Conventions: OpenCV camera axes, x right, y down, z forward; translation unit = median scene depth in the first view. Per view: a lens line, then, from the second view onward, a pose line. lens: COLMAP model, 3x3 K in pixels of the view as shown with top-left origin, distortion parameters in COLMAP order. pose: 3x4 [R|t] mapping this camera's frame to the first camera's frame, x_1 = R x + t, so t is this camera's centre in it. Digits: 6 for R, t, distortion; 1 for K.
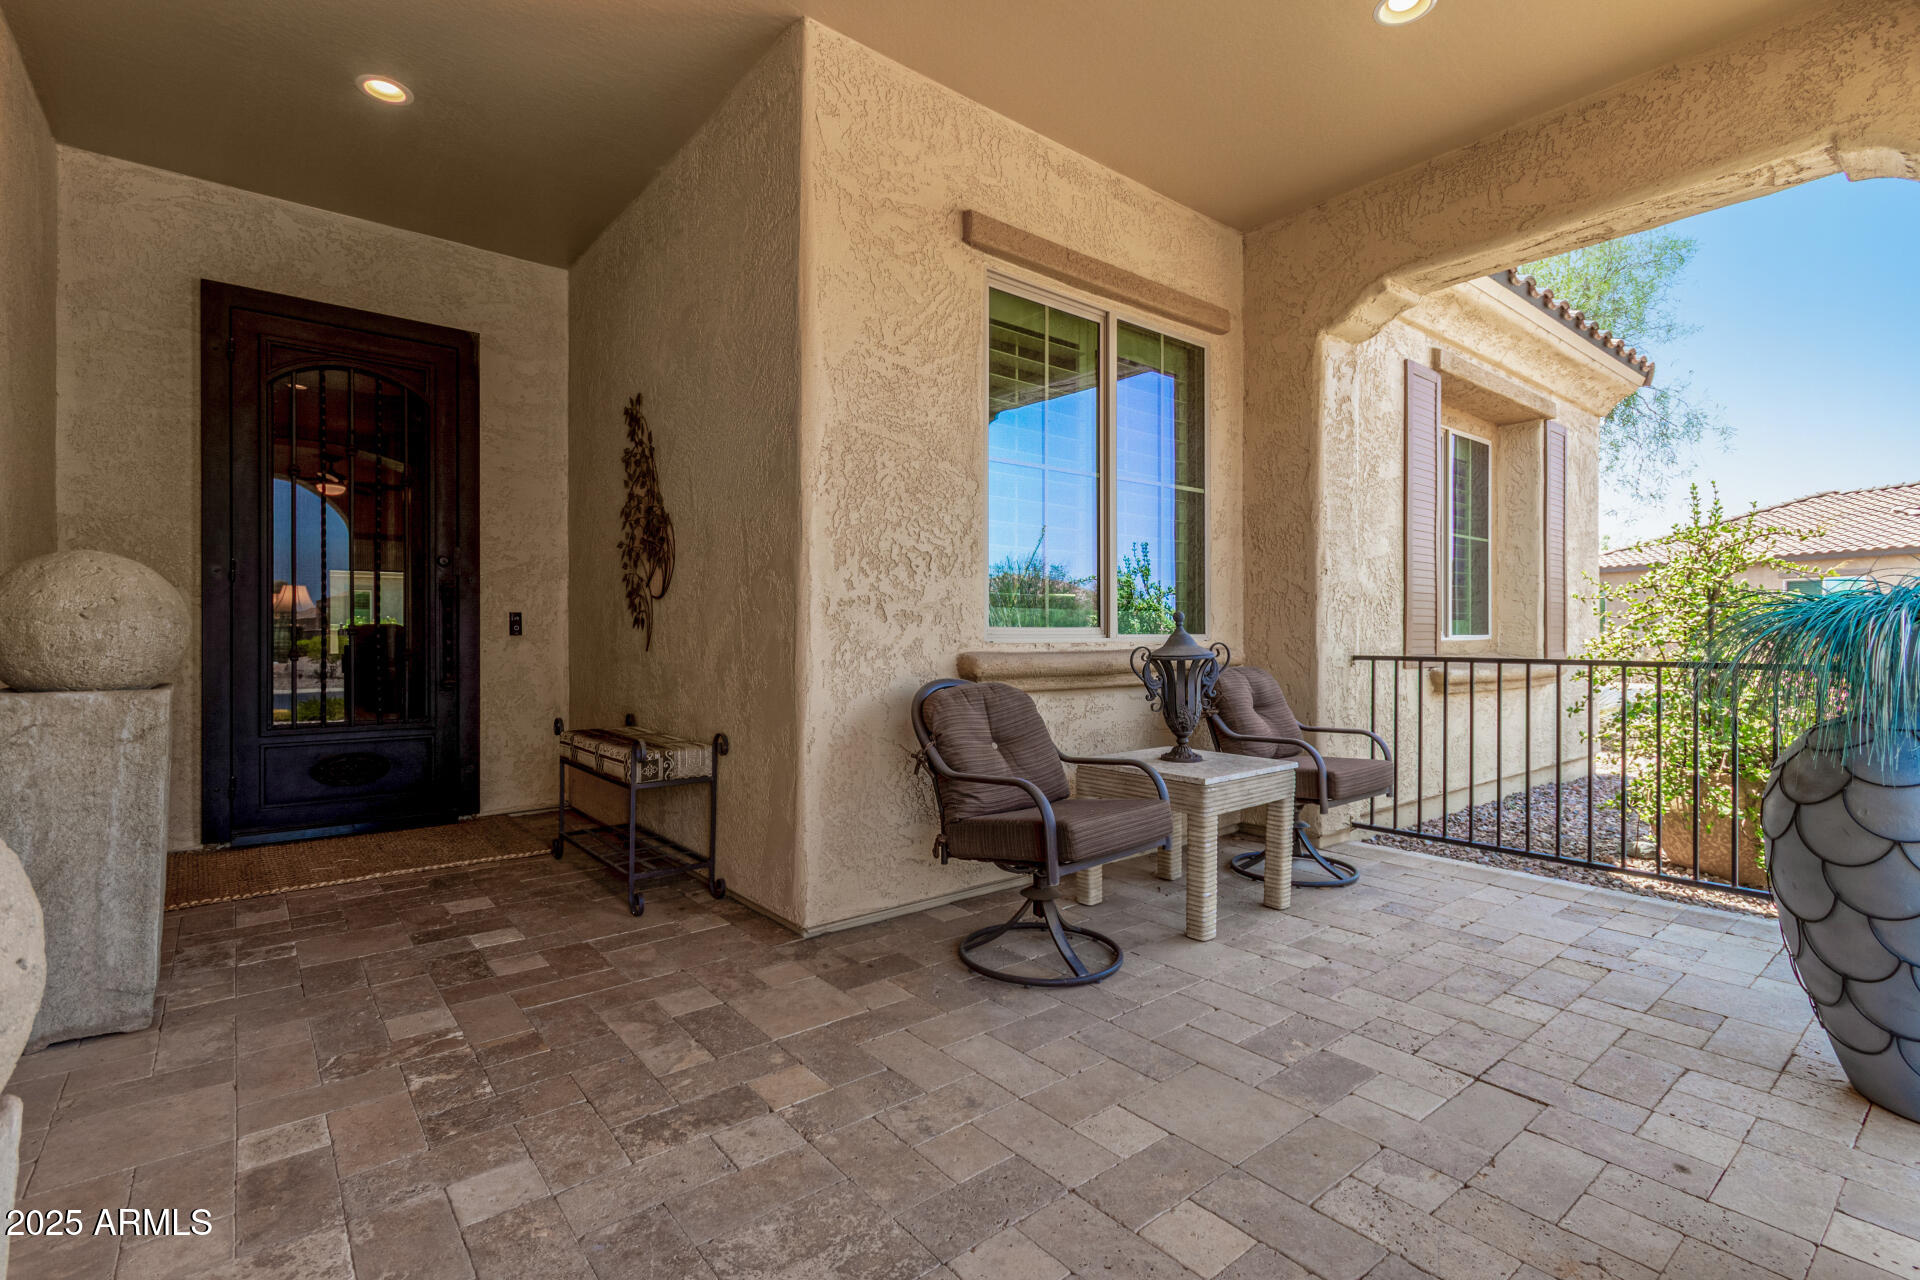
lens RADIAL K [[883.3, 0, 980.0], [0, 883.3, 636.0], [0, 0, 1]] dist [0.004395, 0.000295]
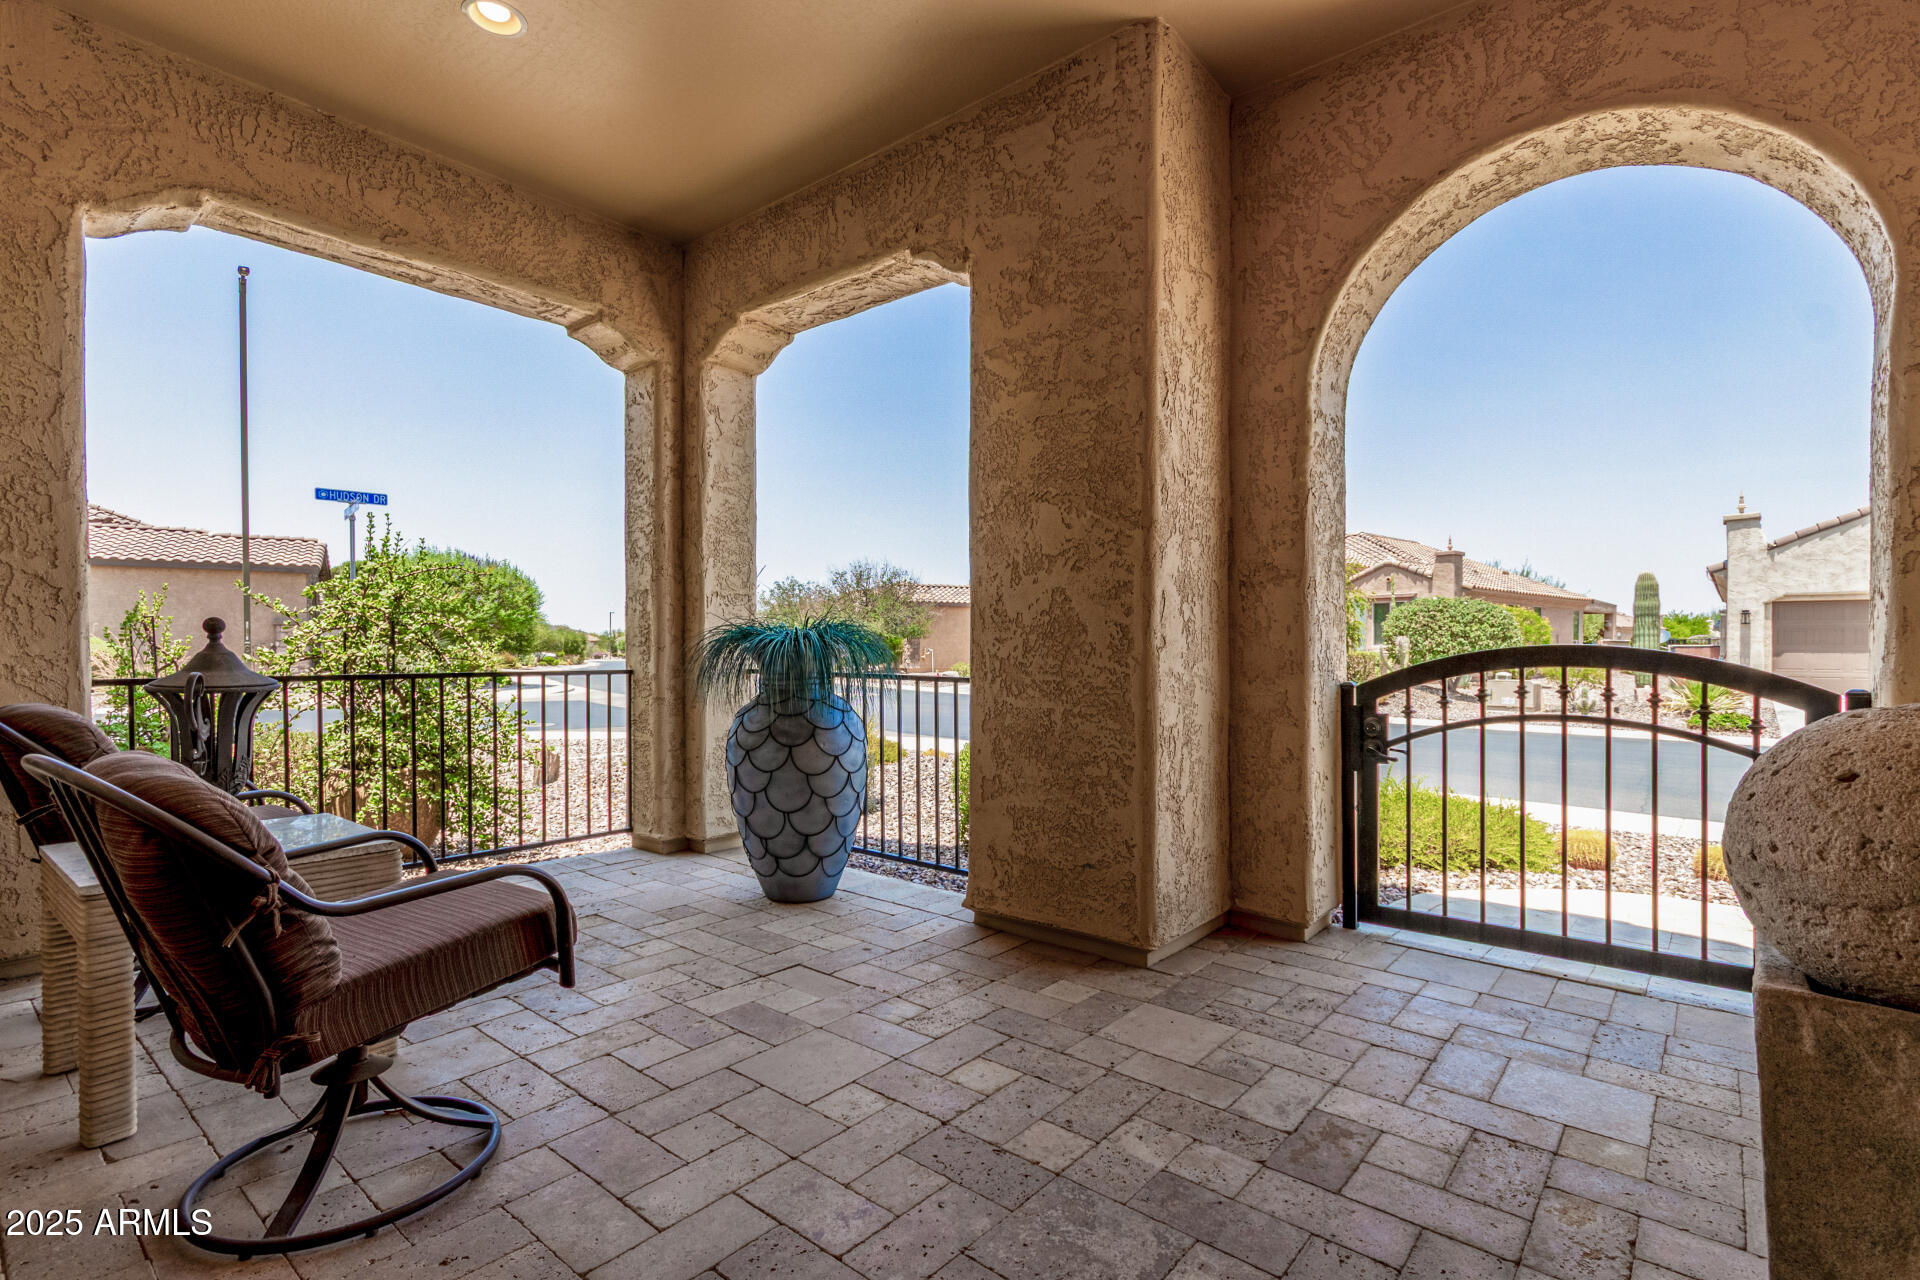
lens RADIAL K [[893.7, 0, 965.0], [0, 893.7, 648.5], [0, 0, 1]] dist [0.002078, 0.000583]
pose [[-0.171883, -0.003913, 0.985110, -0.699513], [-0.001808, 0.999992, 0.003657, -0.011267], [-0.985116, -0.001152, -0.171888, 0.760077]]
